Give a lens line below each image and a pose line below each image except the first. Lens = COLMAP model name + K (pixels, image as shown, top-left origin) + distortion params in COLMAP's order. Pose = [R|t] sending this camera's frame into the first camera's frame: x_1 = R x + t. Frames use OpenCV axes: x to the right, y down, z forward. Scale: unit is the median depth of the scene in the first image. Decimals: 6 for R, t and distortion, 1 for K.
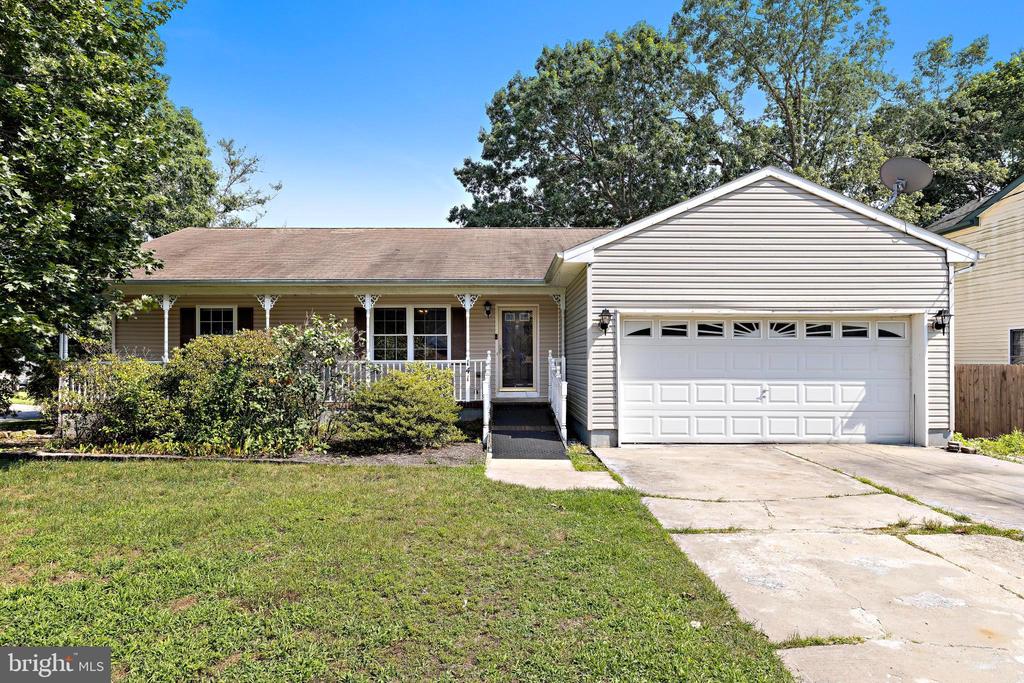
lens RADIAL K [[592.0, 0, 510.8], [0, 592.0, 348.2], [0, 0, 1]] dist [0.008847, 0.000683]
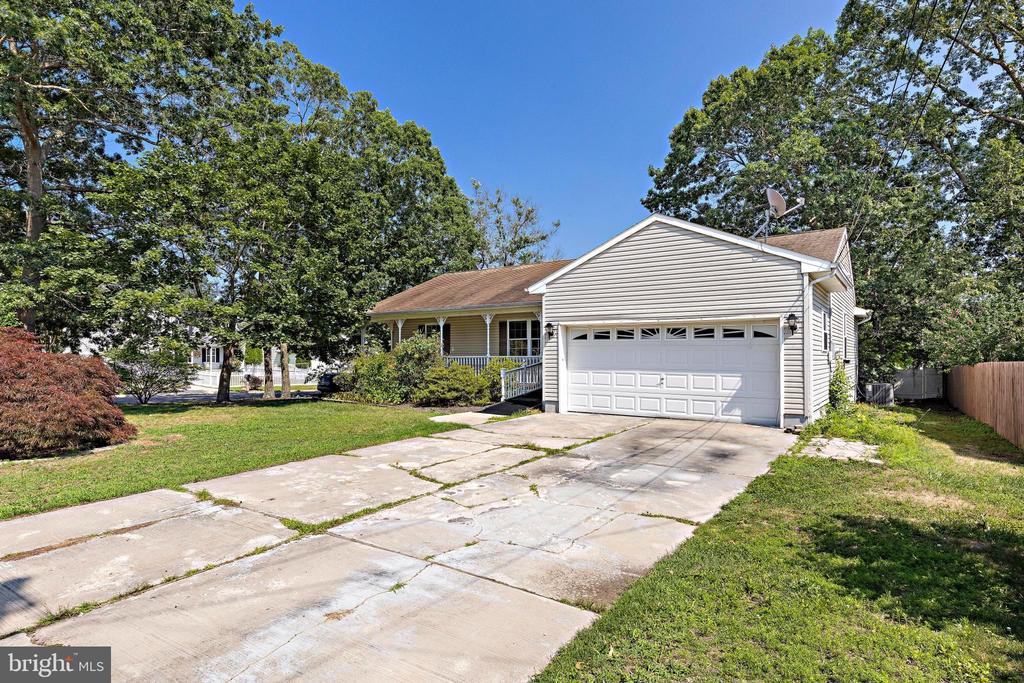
lens RADIAL K [[567.0, 0, 513.7], [0, 567.0, 341.0], [0, 0, 1]] dist [-0.000173, -0.000136]
pose [[0.802589, -0.013716, -0.596375, 0.923097], [0.010235, 0.999905, -0.009222, -0.005651], [0.596444, 0.001297, 0.802653, -0.231645]]
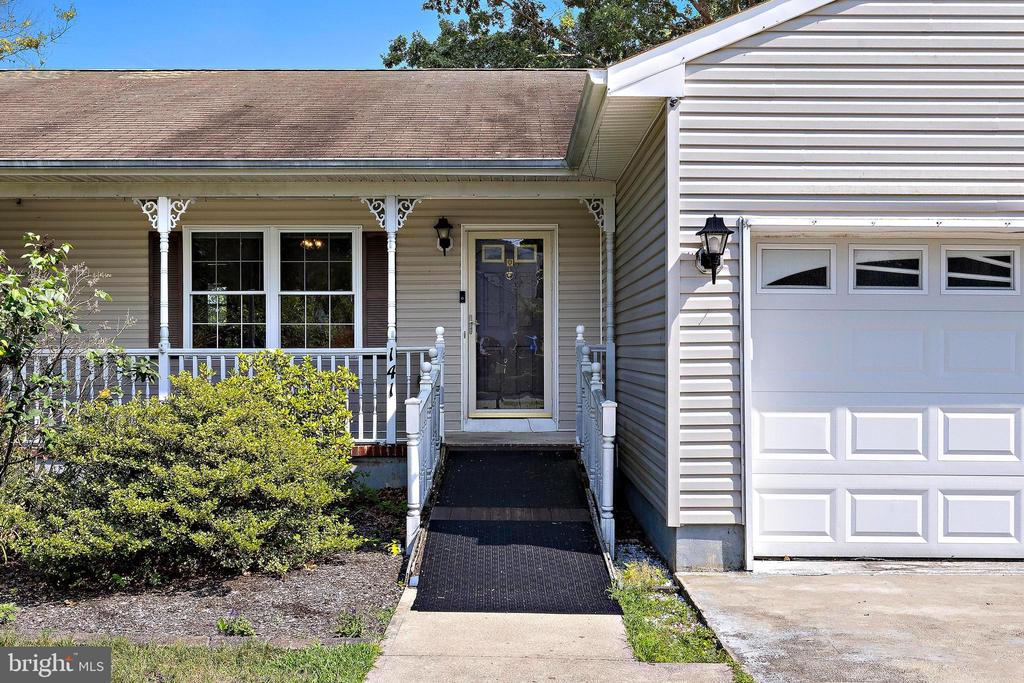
lens RADIAL K [[1039.5, 0, 512.0], [0, 1039.5, 344.2], [0, 0, 1]] dist [0.014920, 0.000000]
pose [[0.999847, 0.001342, -0.017461, 0.037333], [-0.001097, 0.999901, 0.014057, 0.007920], [0.017478, -0.014035, 0.999749, 0.300021]]
